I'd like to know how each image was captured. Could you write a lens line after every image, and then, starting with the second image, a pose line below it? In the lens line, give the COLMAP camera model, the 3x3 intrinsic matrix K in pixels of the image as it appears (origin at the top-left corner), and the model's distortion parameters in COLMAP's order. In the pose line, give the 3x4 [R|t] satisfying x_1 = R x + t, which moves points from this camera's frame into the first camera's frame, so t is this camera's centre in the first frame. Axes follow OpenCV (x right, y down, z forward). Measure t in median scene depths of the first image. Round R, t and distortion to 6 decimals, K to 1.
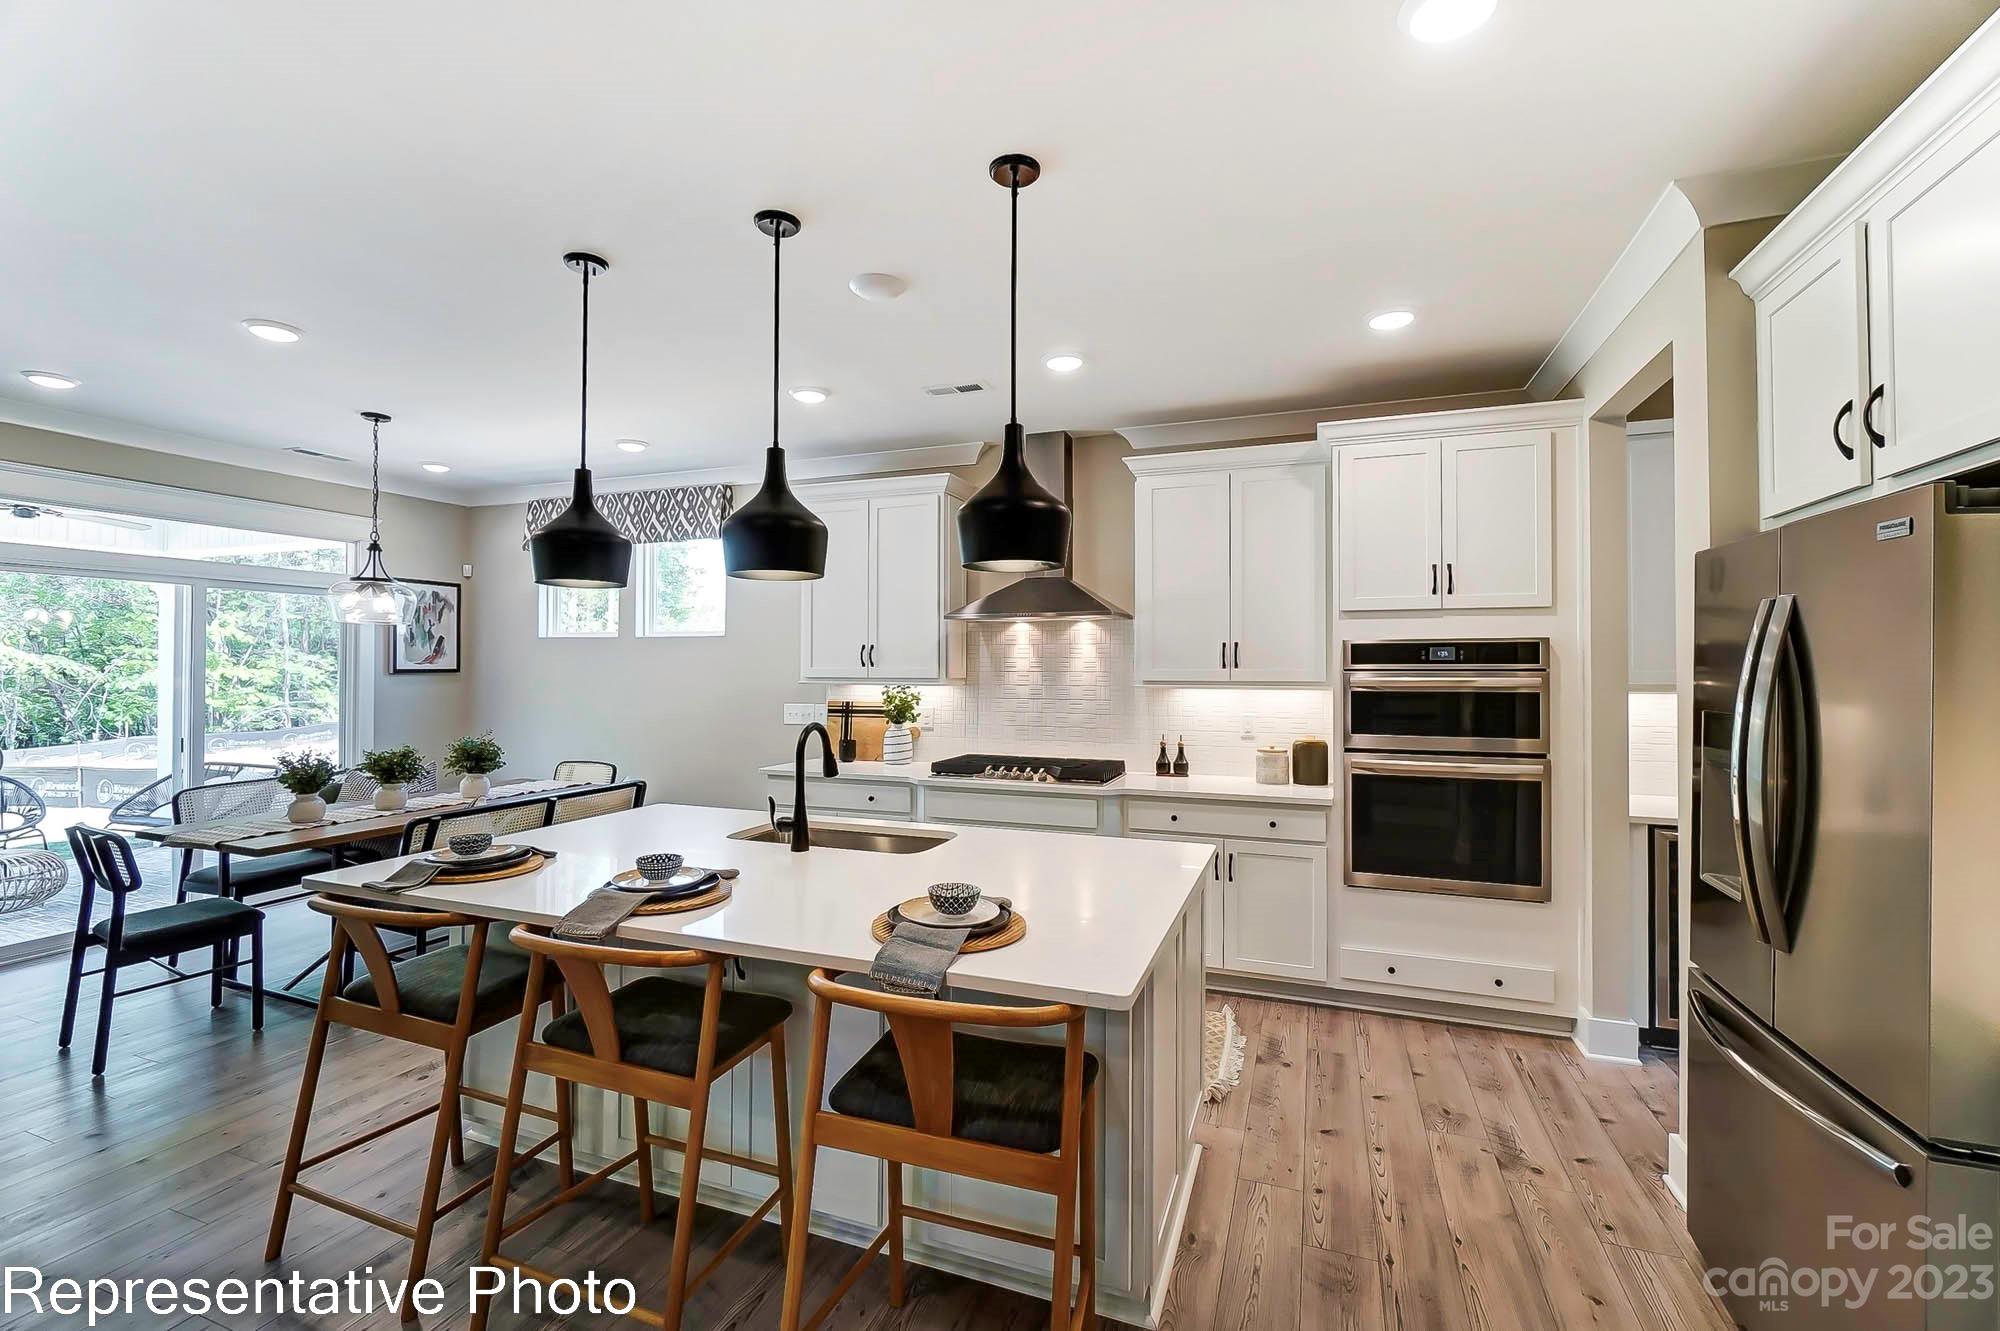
lens RADIAL K [[875.5, 0, 1000.0], [0, 875.5, 665.5], [0, 0, 1]] dist [0.000210, -0.000071]
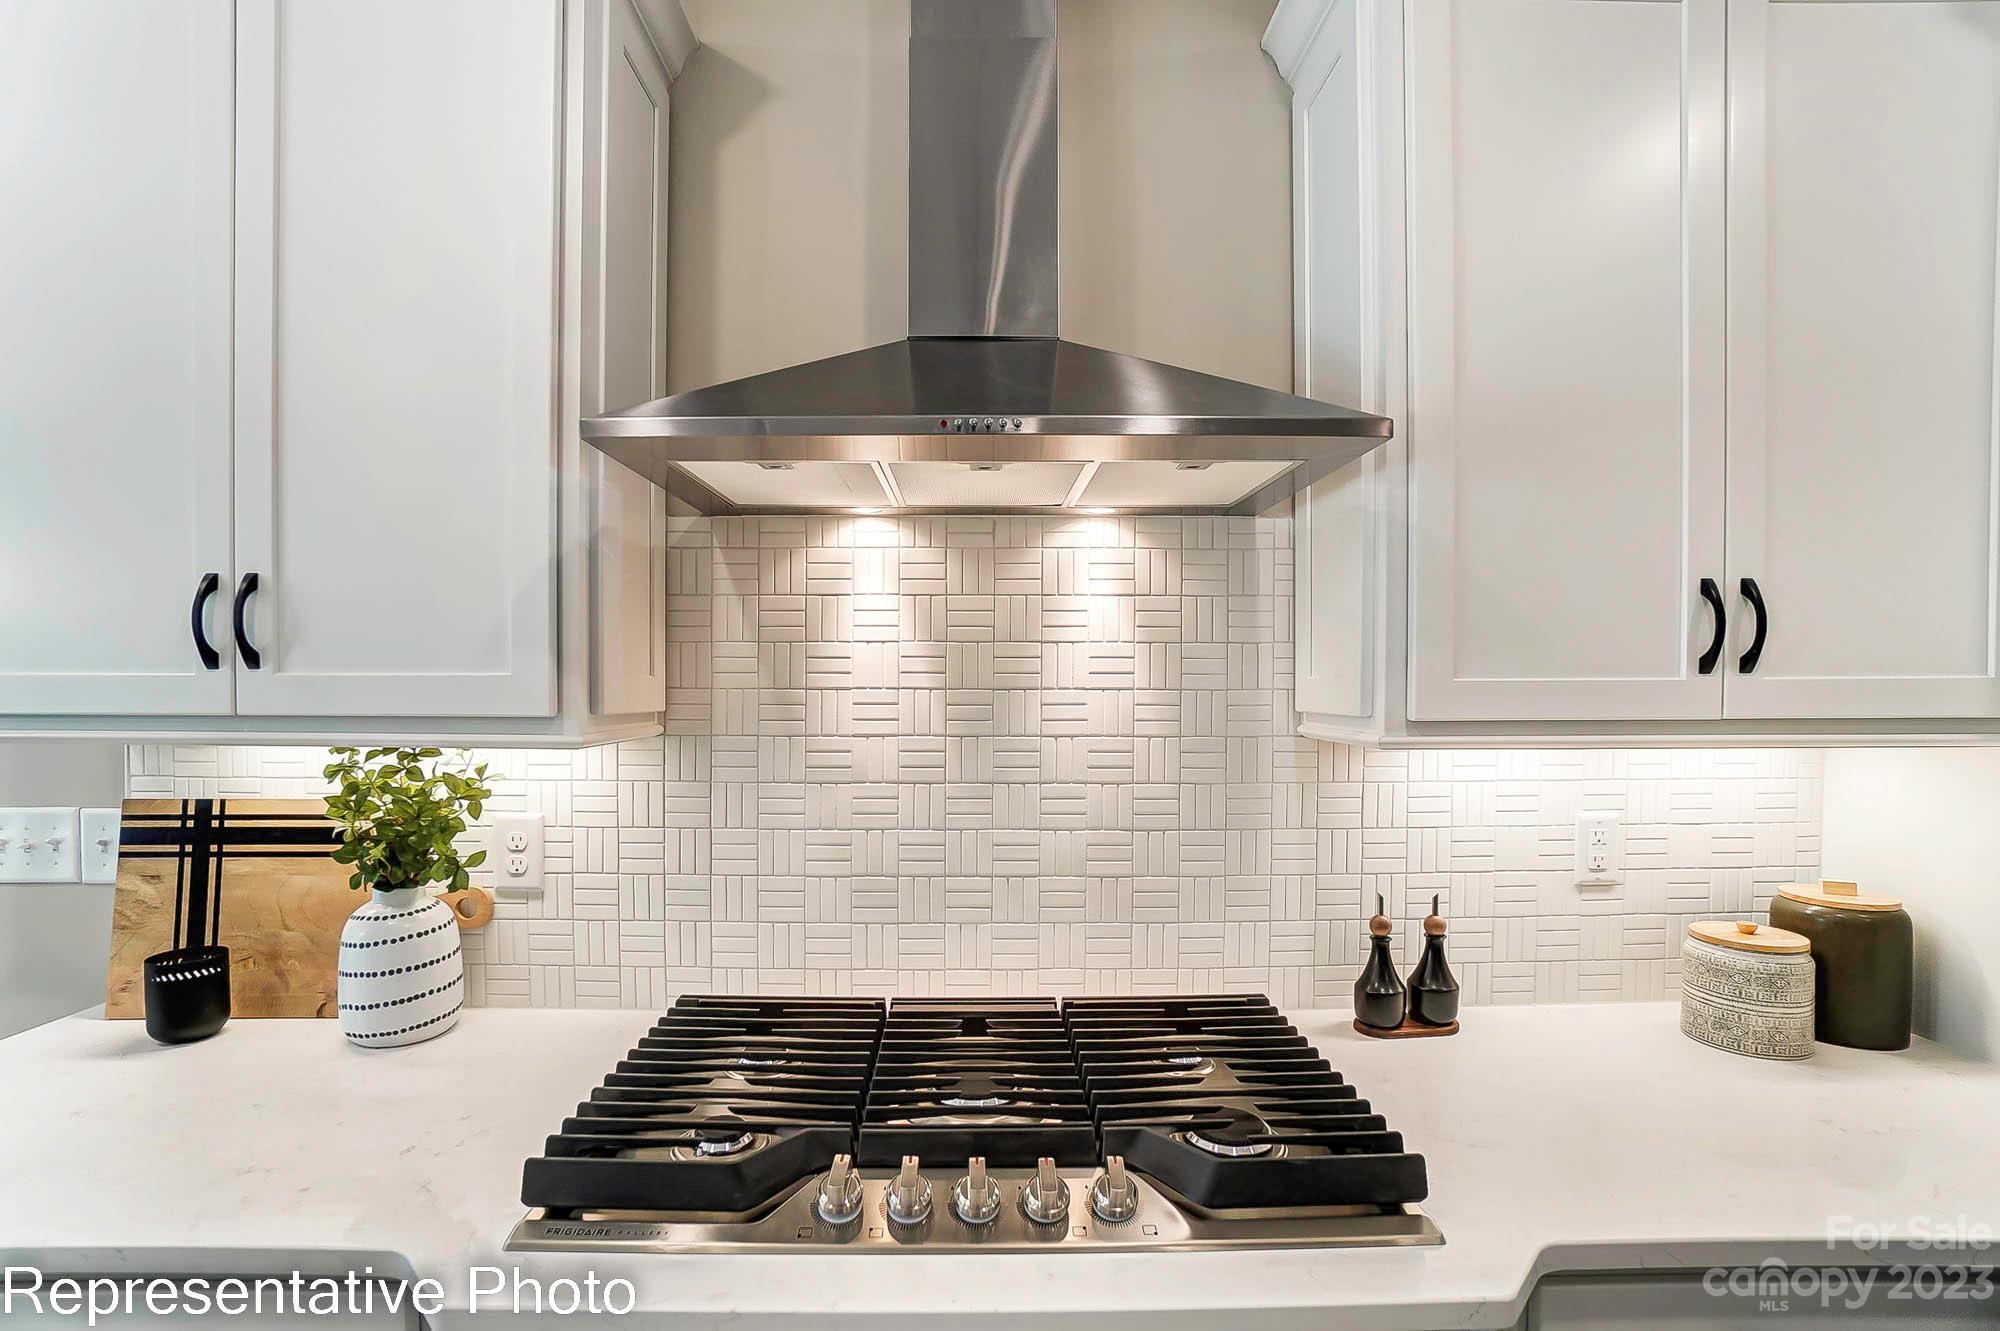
lens RADIAL K [[876.2, 0, 981.9], [0, 876.2, 684.8], [0, 0, 1]] dist [-0.075244, 0.028967]
pose [[0.934313, -0.000735, 0.356453, -0.044458], [-0.000698, 0.999992, 0.003892, 0.004665], [-0.356453, -0.003885, 0.934305, 0.721723]]
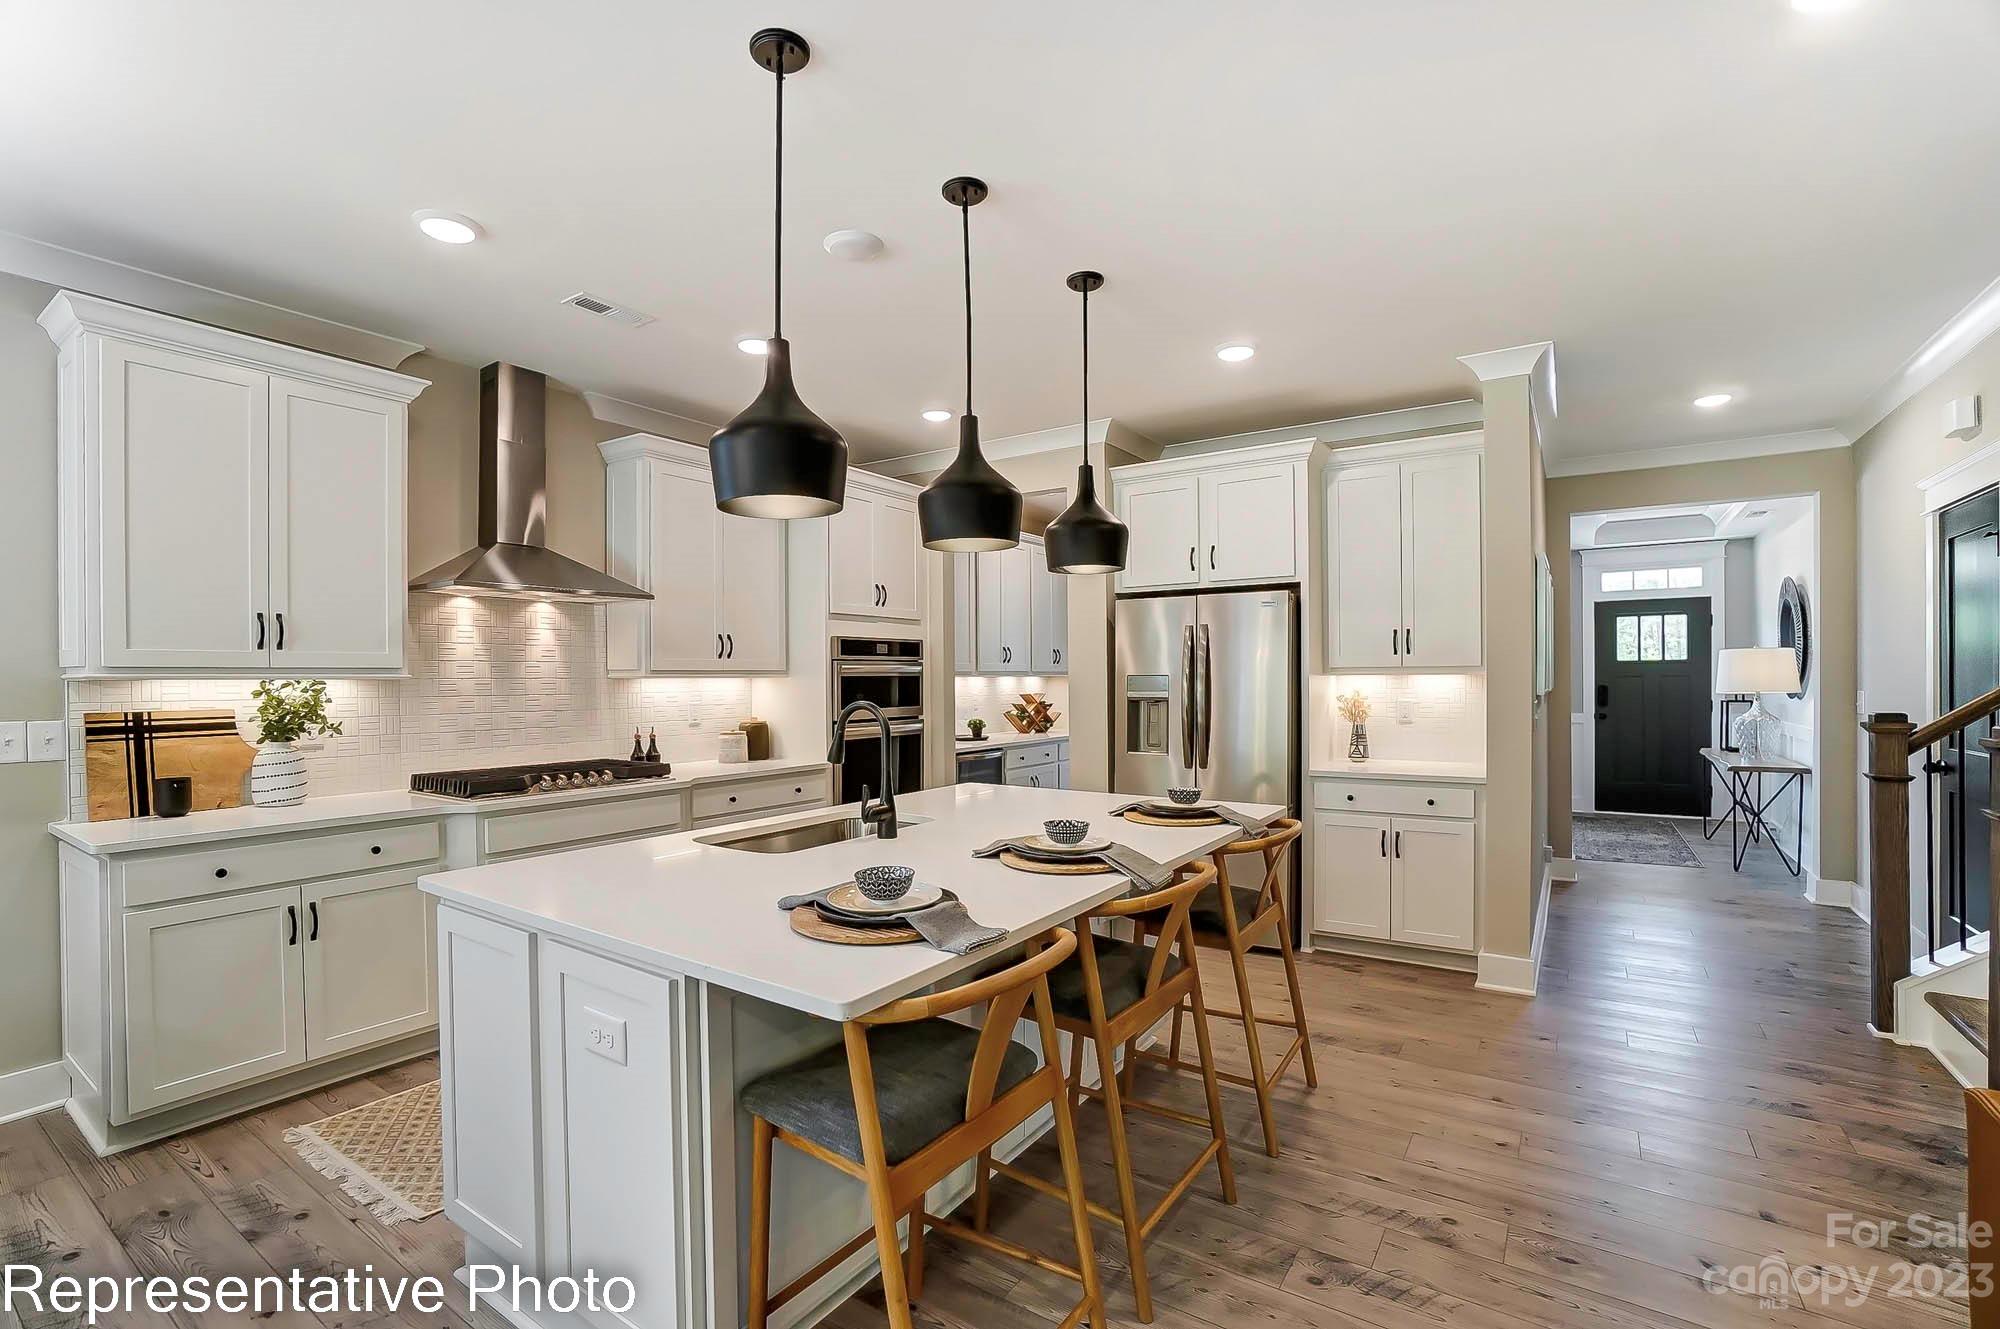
lens RADIAL K [[876.2, 0, 981.9], [0, 876.2, 683.8], [0, 0, 1]] dist [-0.075244, 0.028967]
pose [[0.236602, -0.009216, 0.971563, -0.604794], [0.007184, 0.999944, 0.007736, 0.024639], [-0.971580, 0.005149, 0.236655, 0.380278]]
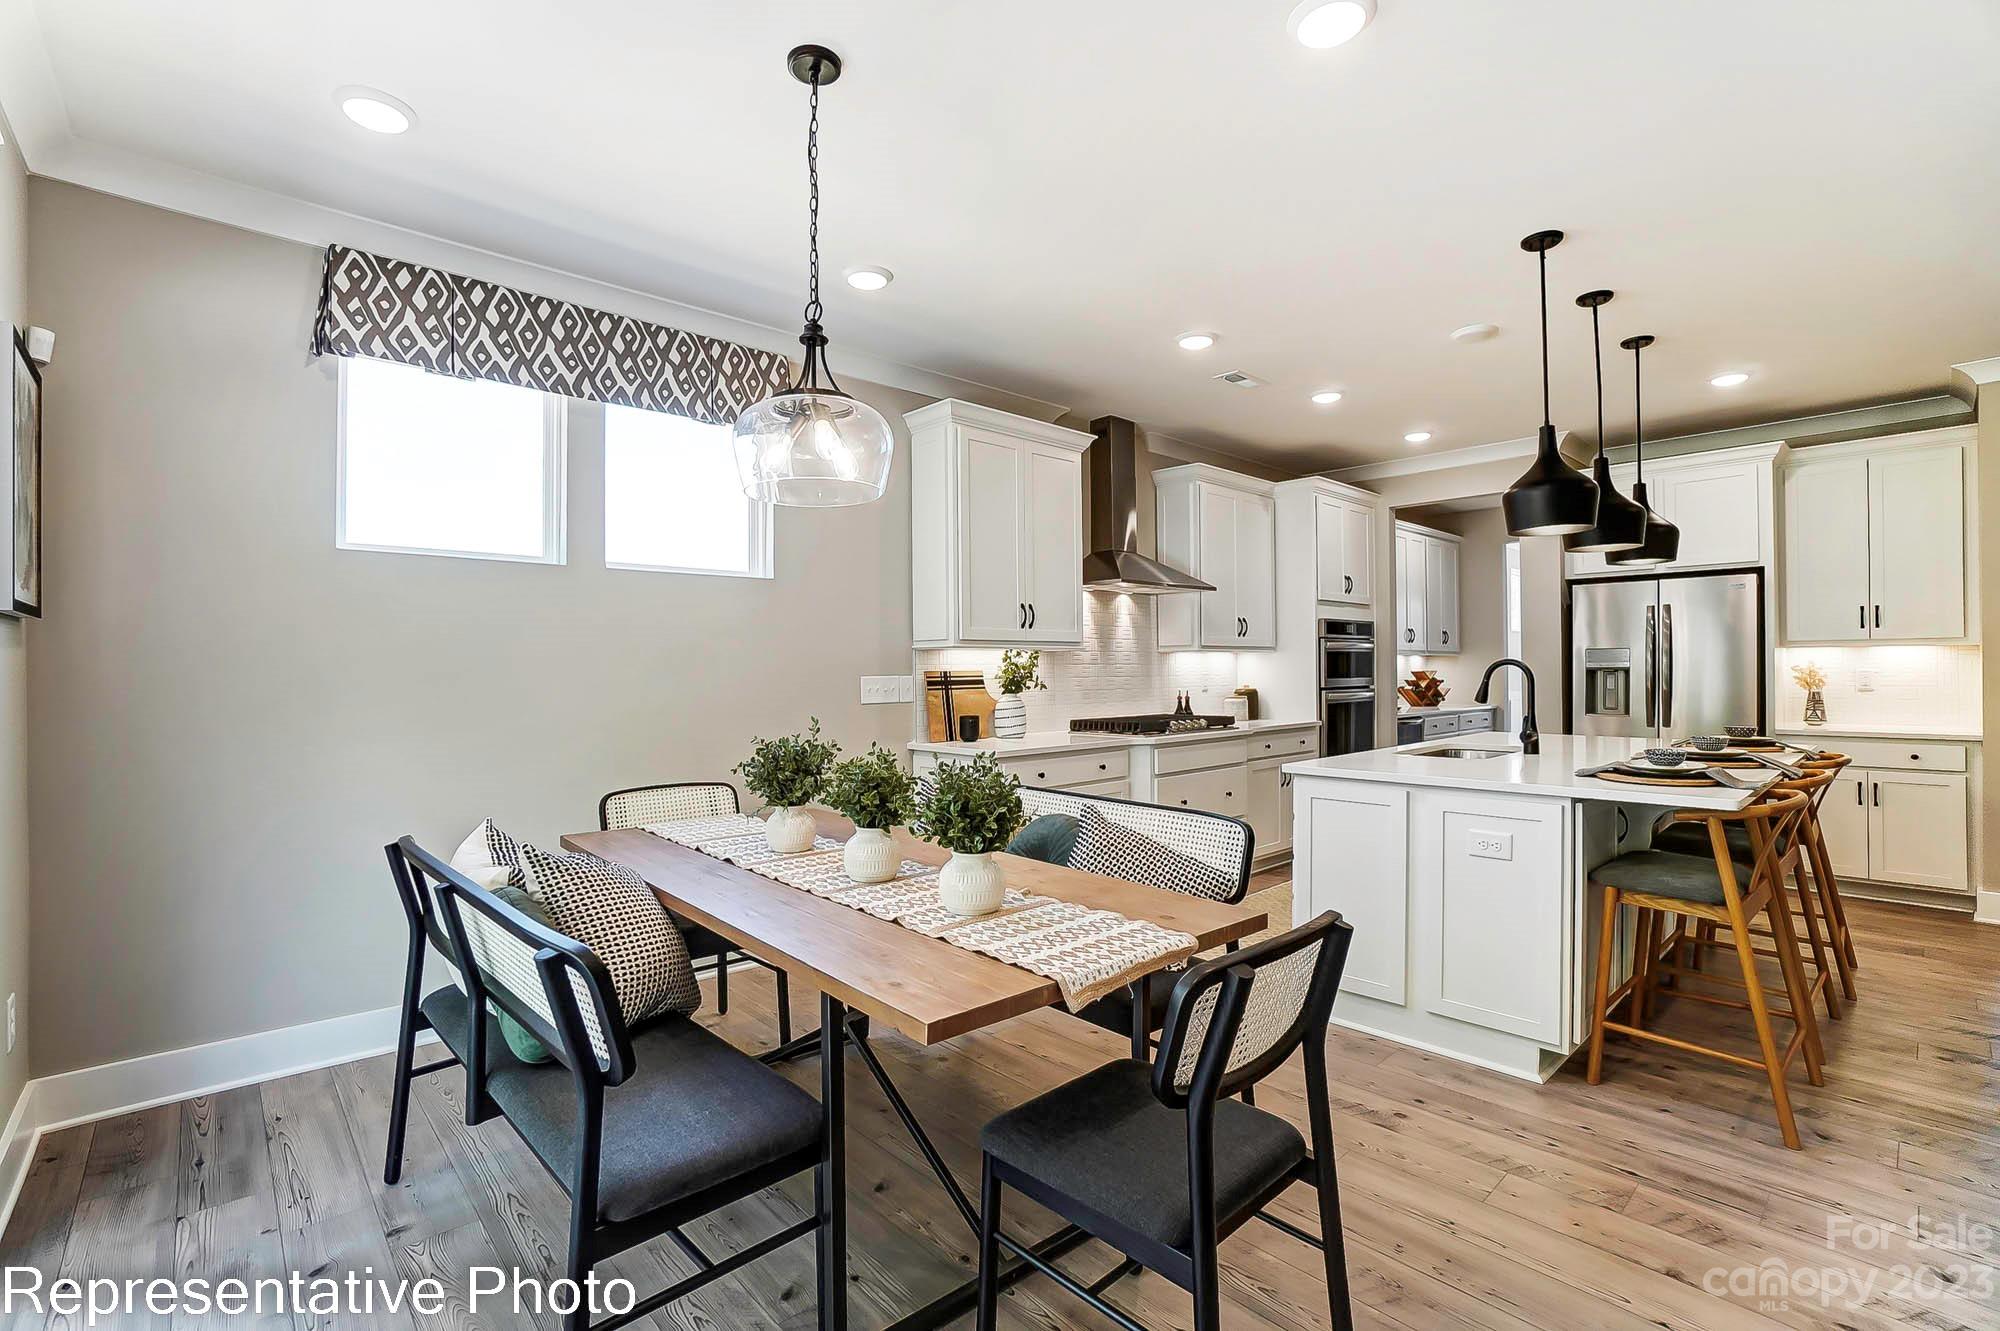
lens RADIAL K [[886.8, 0, 1031.1], [0, 886.8, 663.5], [0, 0, 1]] dist [-0.027255, 0.013146]
pose [[0.425902, 0.000706, 0.904769, -0.963266], [0.008741, 0.999950, -0.004895, 0.041747], [-0.904727, 0.009994, 0.425875, 0.613910]]
